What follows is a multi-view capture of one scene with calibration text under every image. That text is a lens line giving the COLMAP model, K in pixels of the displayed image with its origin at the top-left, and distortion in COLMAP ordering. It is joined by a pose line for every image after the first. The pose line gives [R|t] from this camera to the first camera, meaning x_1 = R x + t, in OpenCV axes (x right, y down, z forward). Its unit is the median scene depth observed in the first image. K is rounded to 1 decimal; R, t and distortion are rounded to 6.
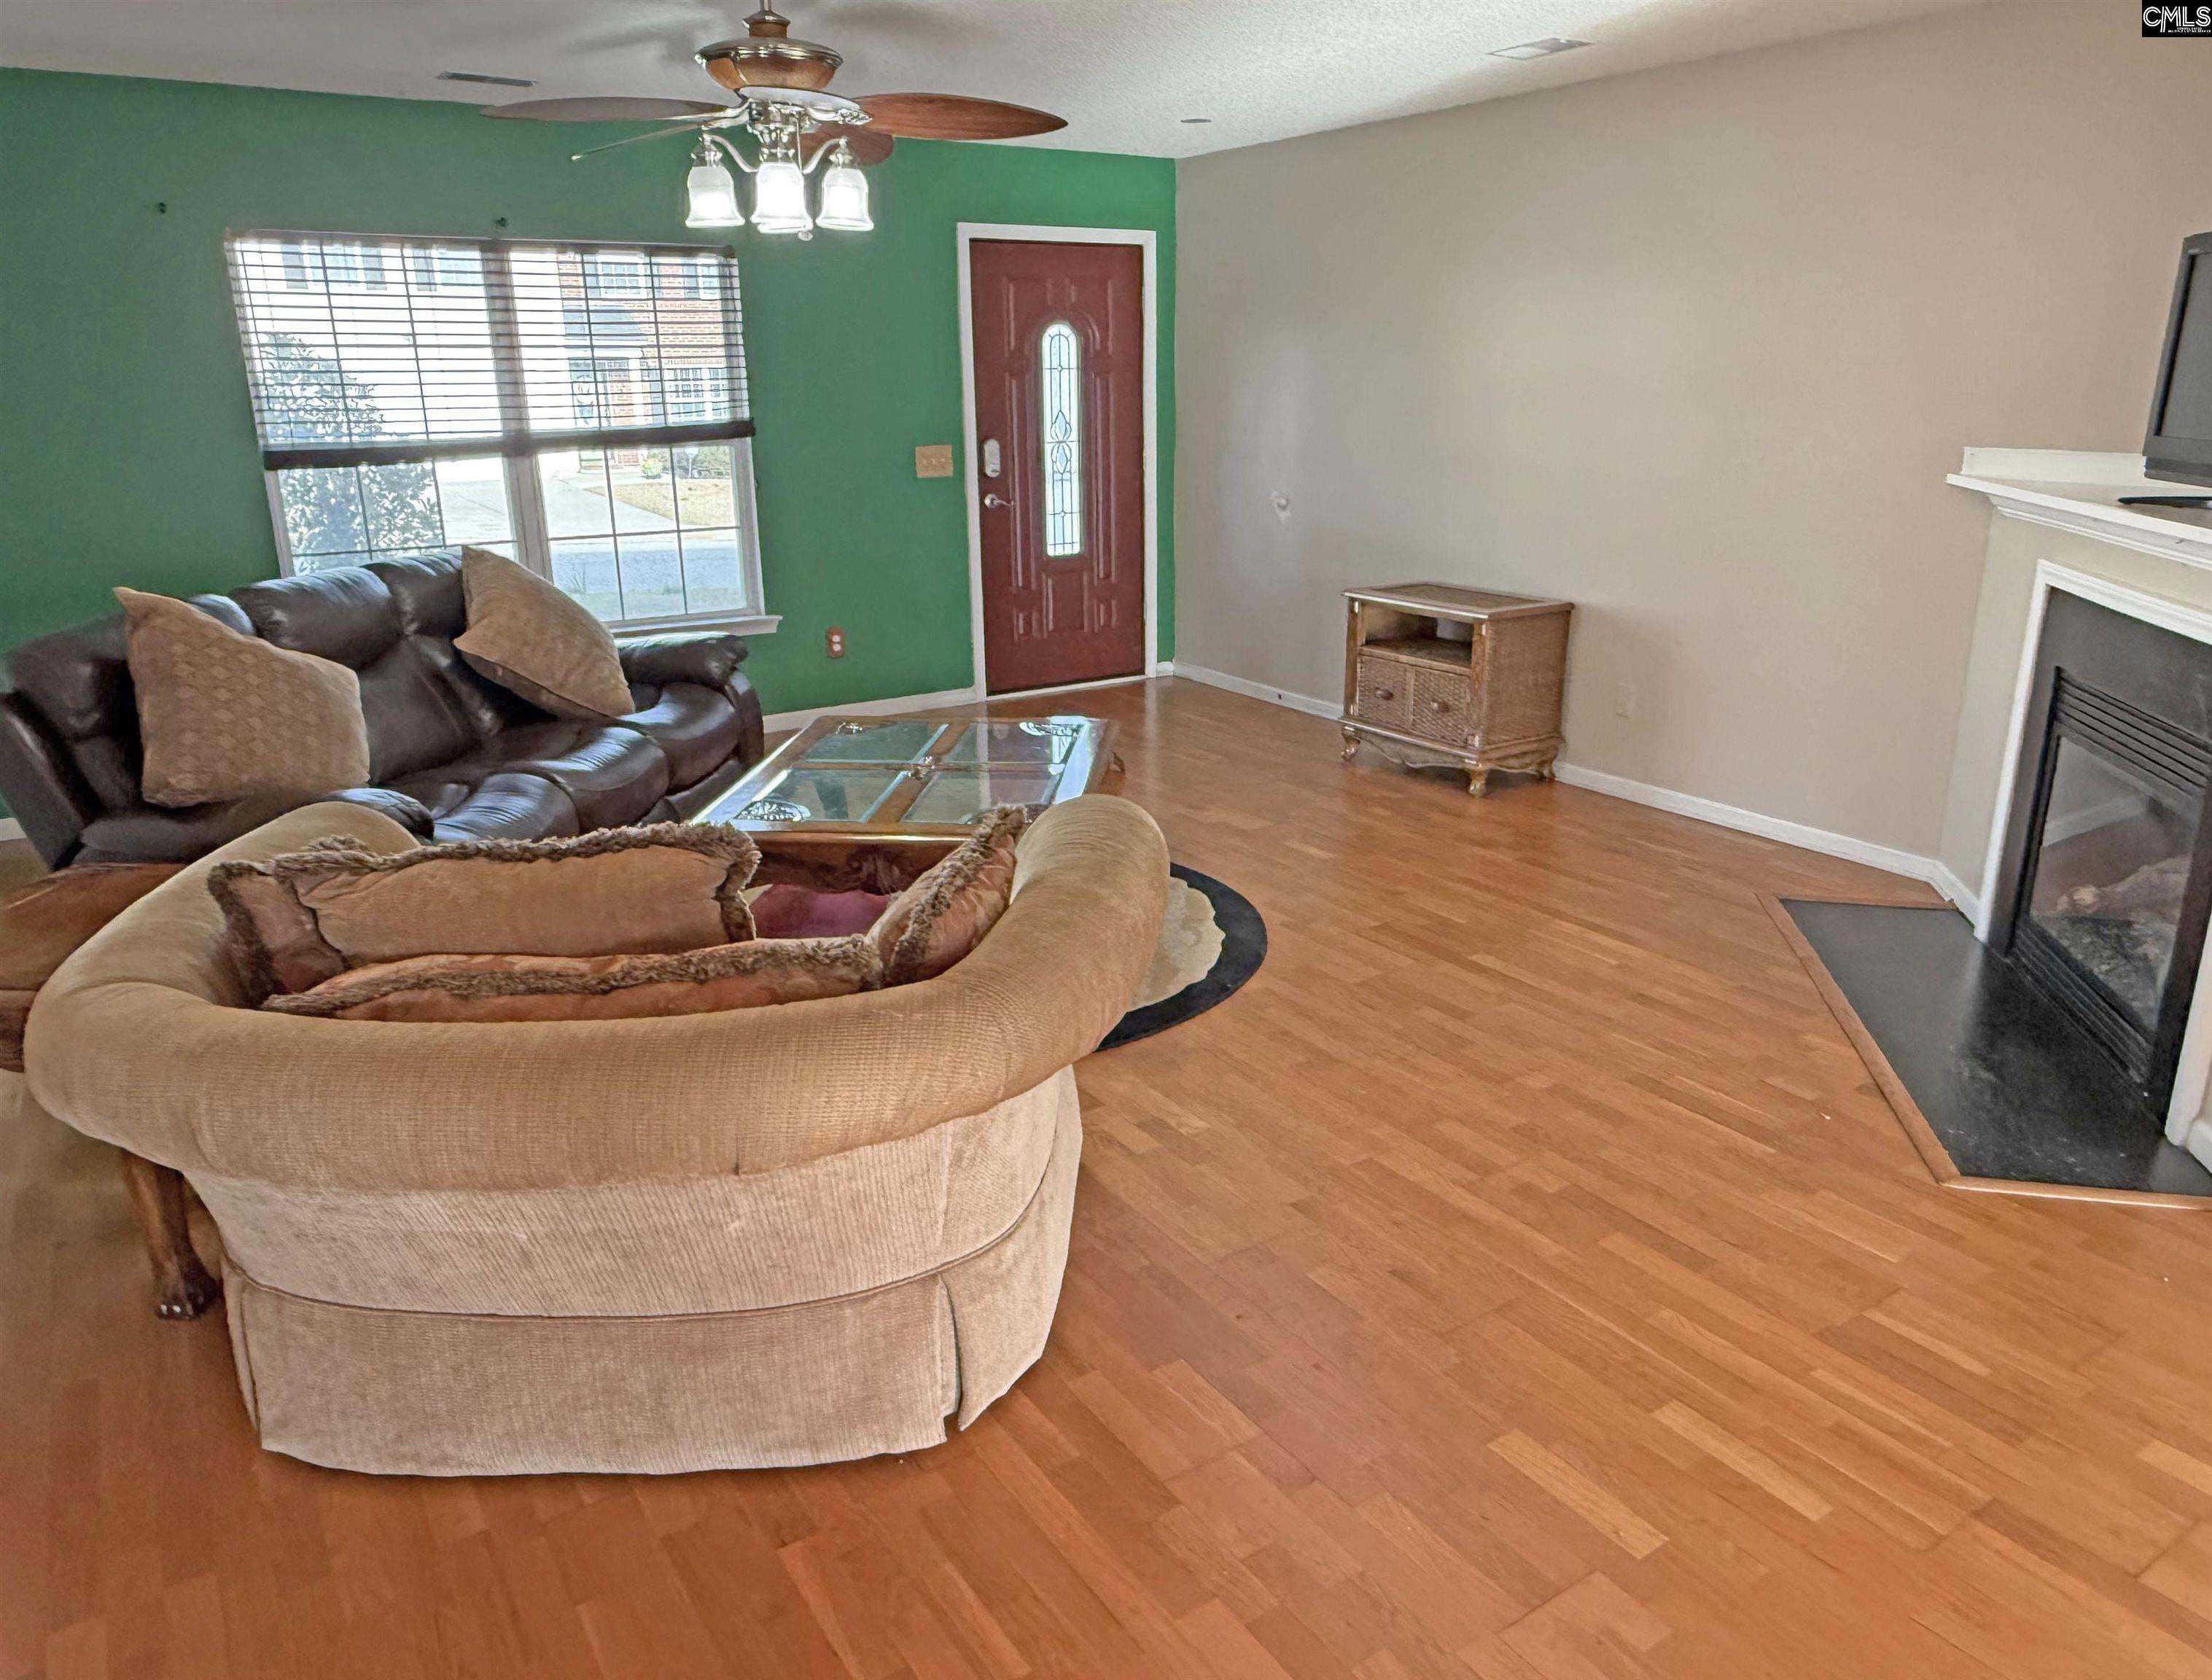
lens RADIAL K [[1461.3, 0, 1106.9], [0, 1461.3, 884.4], [0, 0, 1]] dist [-0.005820, -0.002932]
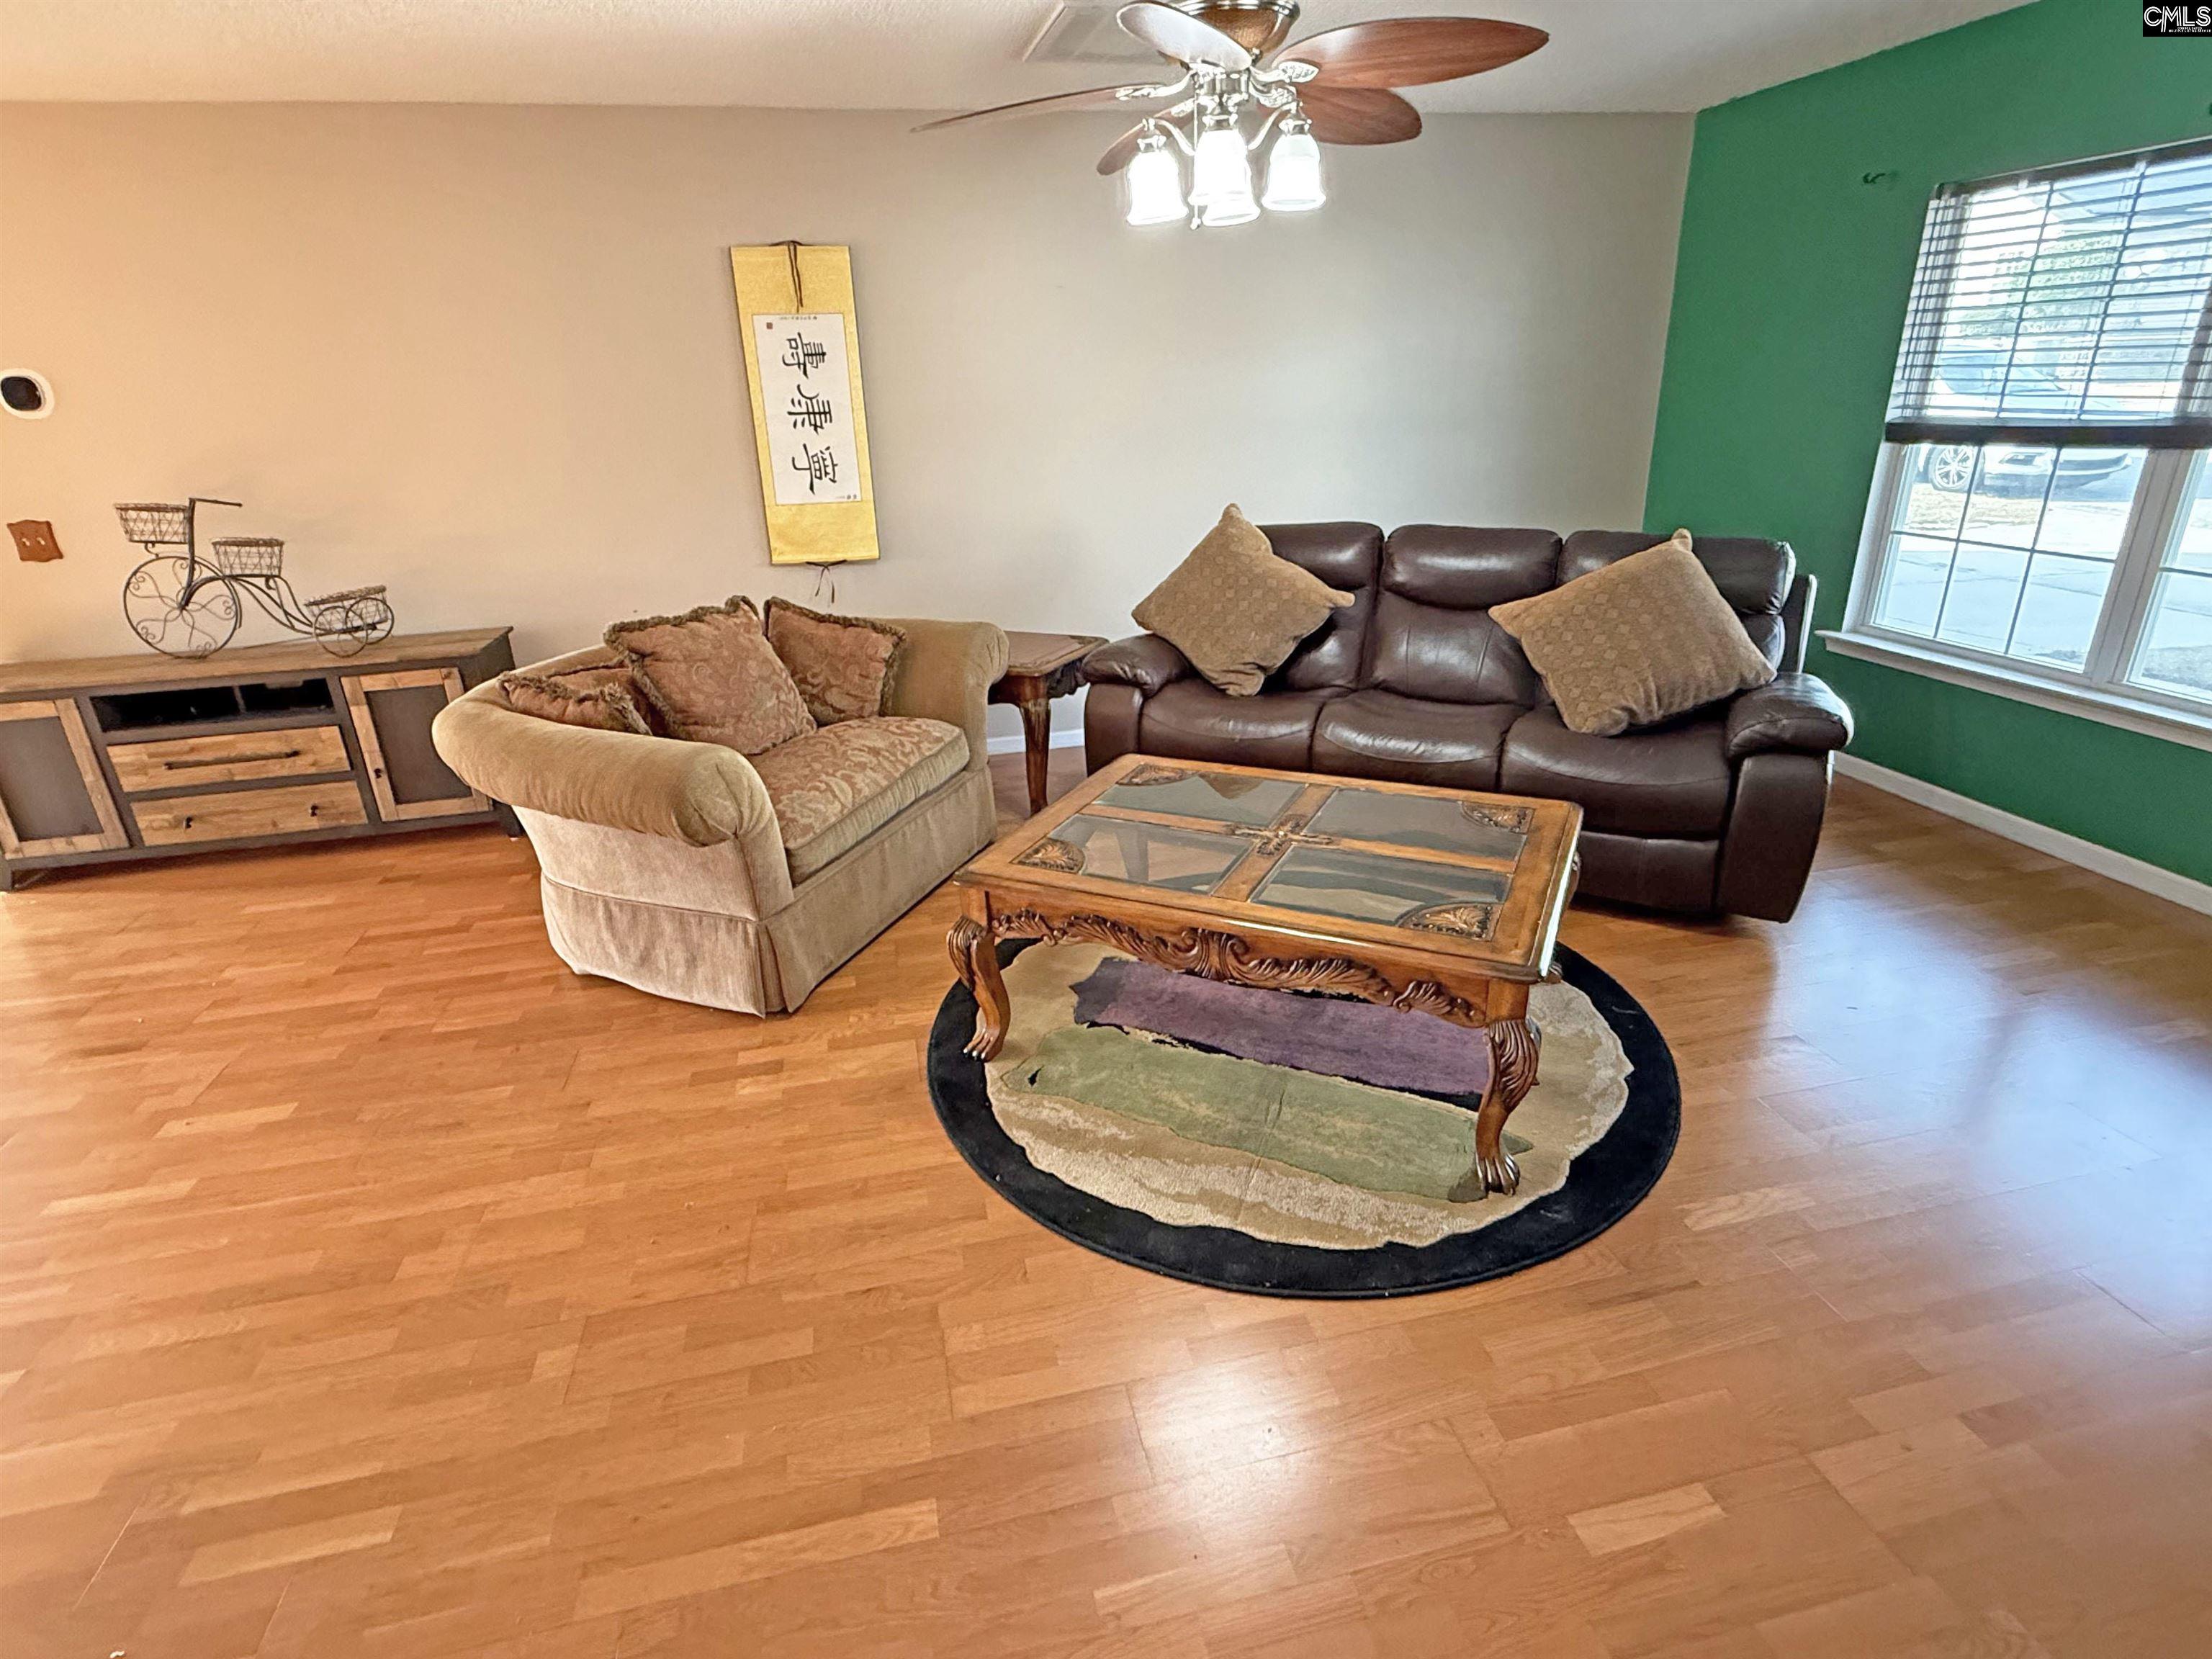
lens RADIAL K [[1110.9, 0, 1106.0], [0, 1110.9, 829.5], [0, 0, 1]] dist [0.000546, 0.000138]
pose [[-0.340604, 0.371789, -0.863575, 0.516614], [-0.271716, 0.840379, 0.468970, -0.390601], [0.900089, 0.394380, -0.185215, 1.093417]]
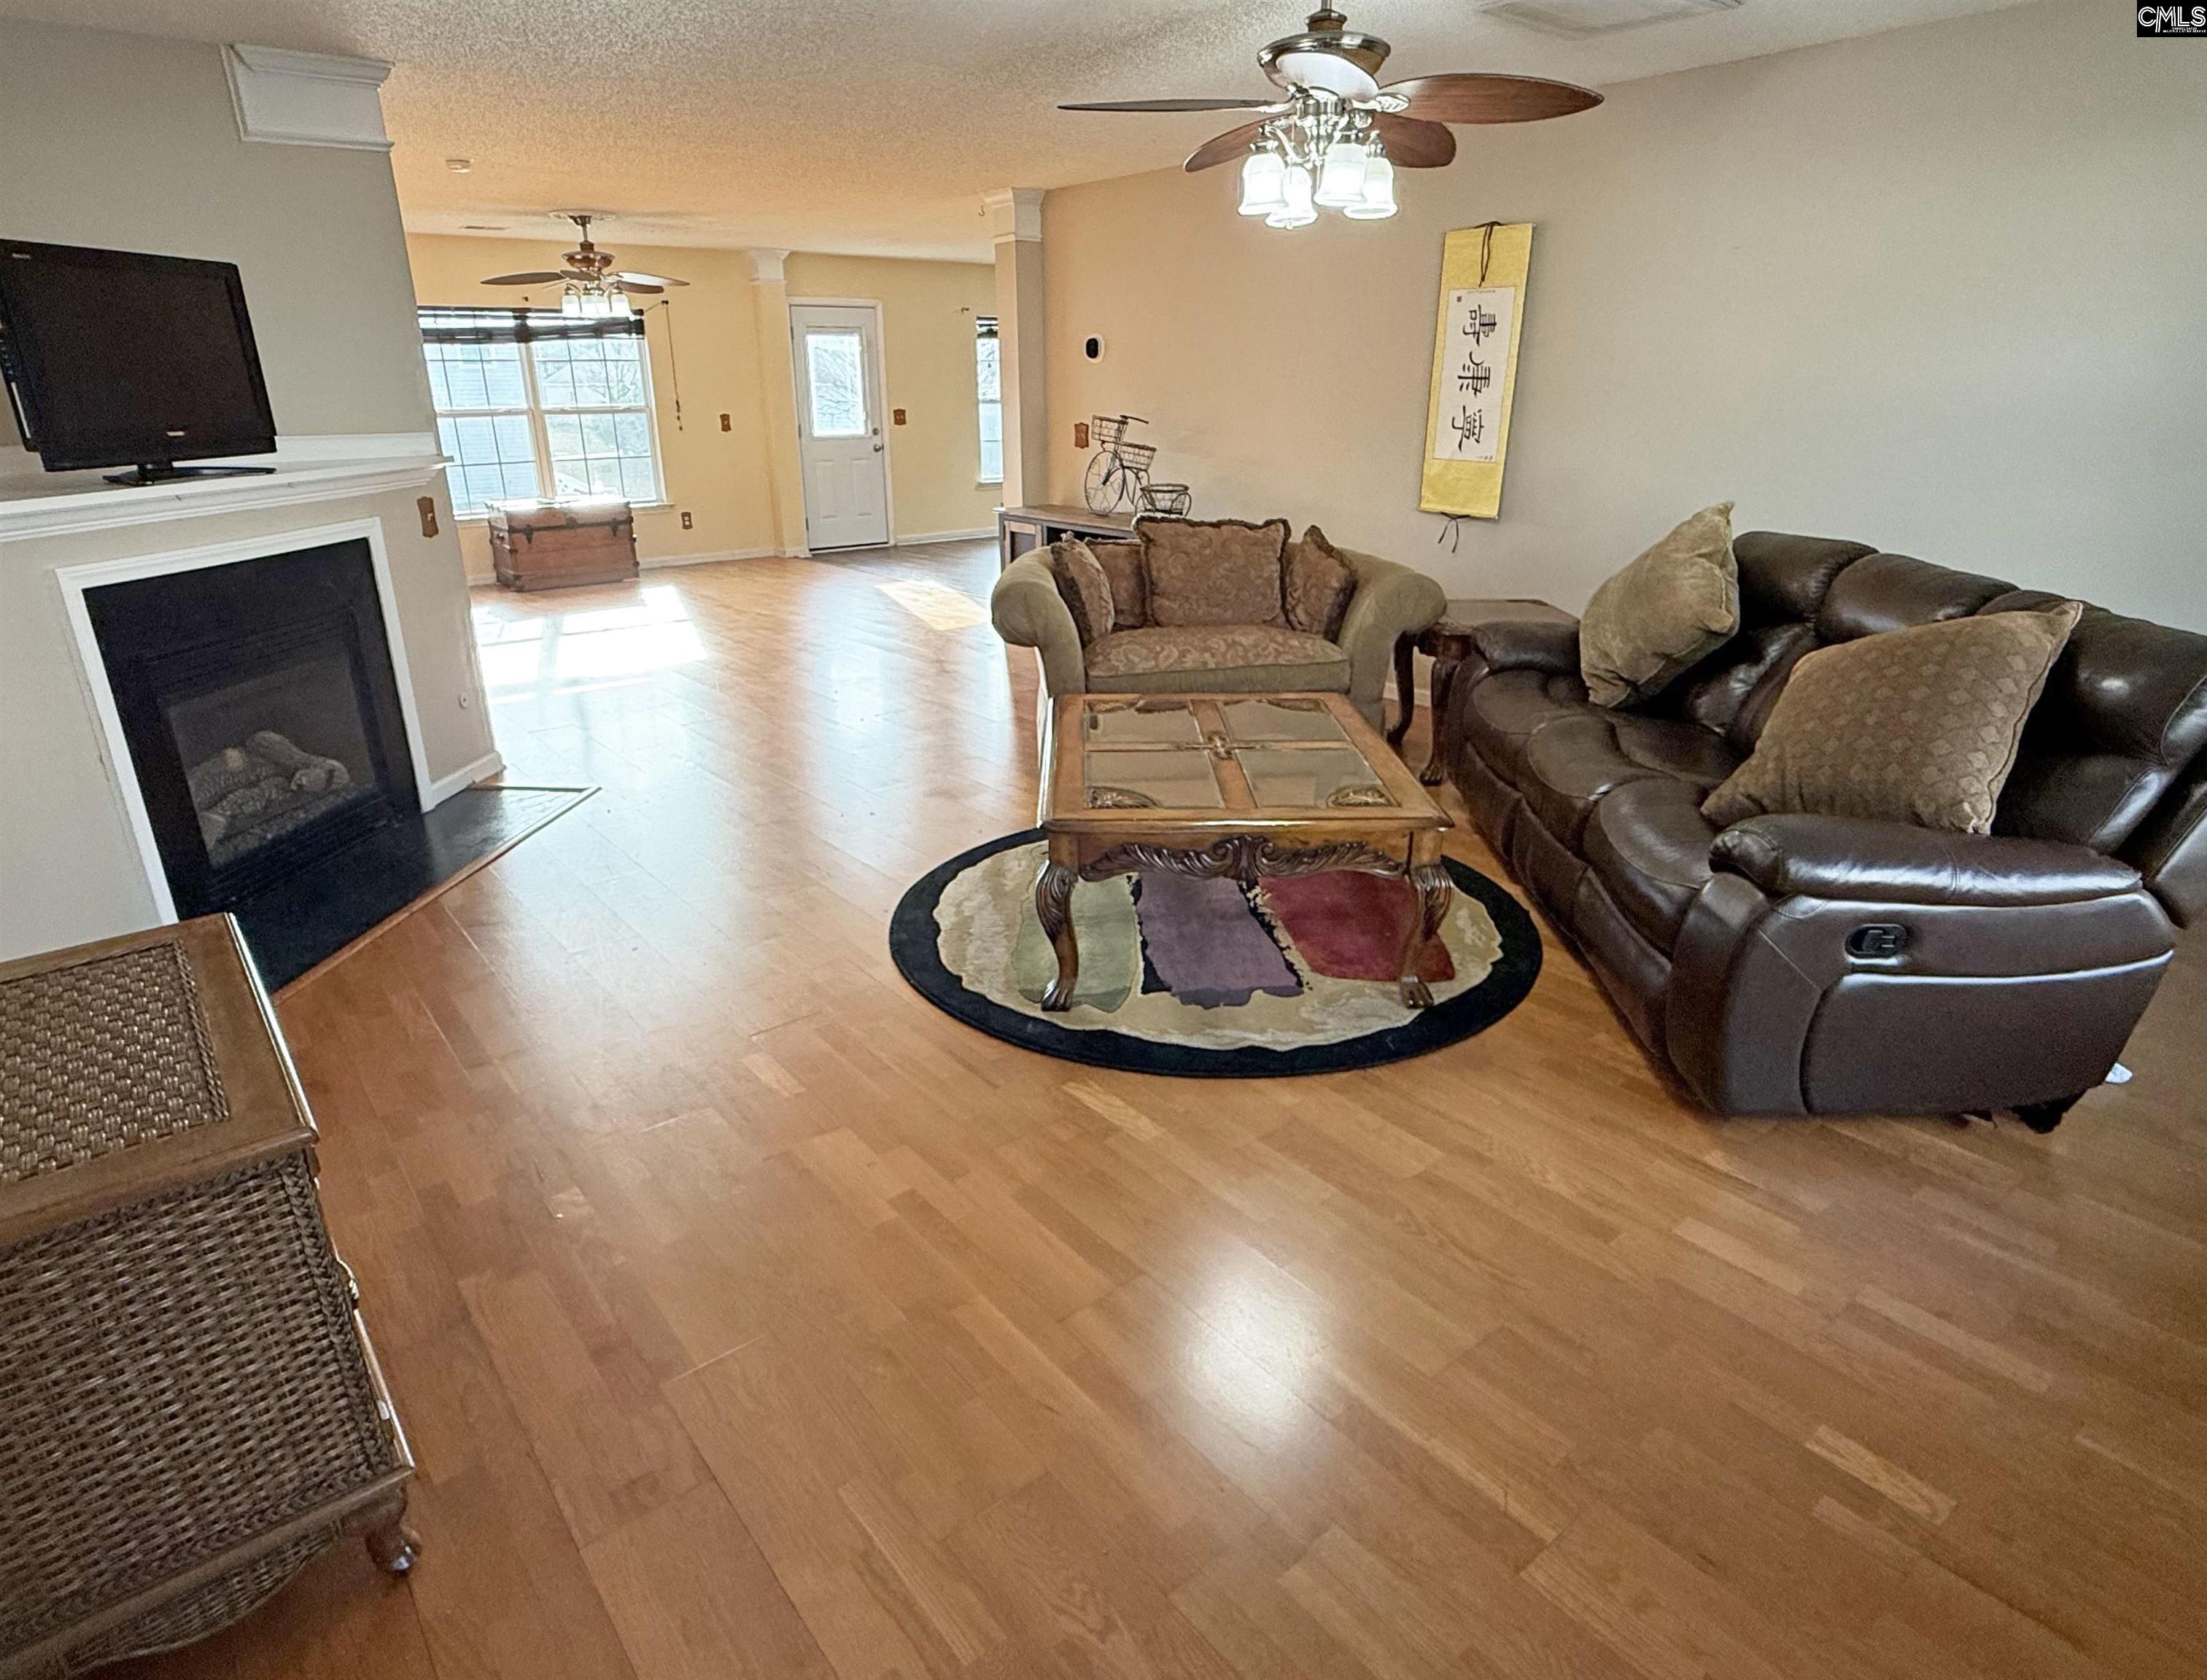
lens RADIAL K [[1234.4, 0, 1103.5], [0, 1234.4, 840.0], [0, 0, 1]] dist [0.016522, -0.001768]
pose [[-0.993619, 0.053817, -0.099124, 0.049178], [-0.022160, 0.768554, 0.639401, -0.619310], [0.110593, 0.637517, -0.762457, 1.801980]]
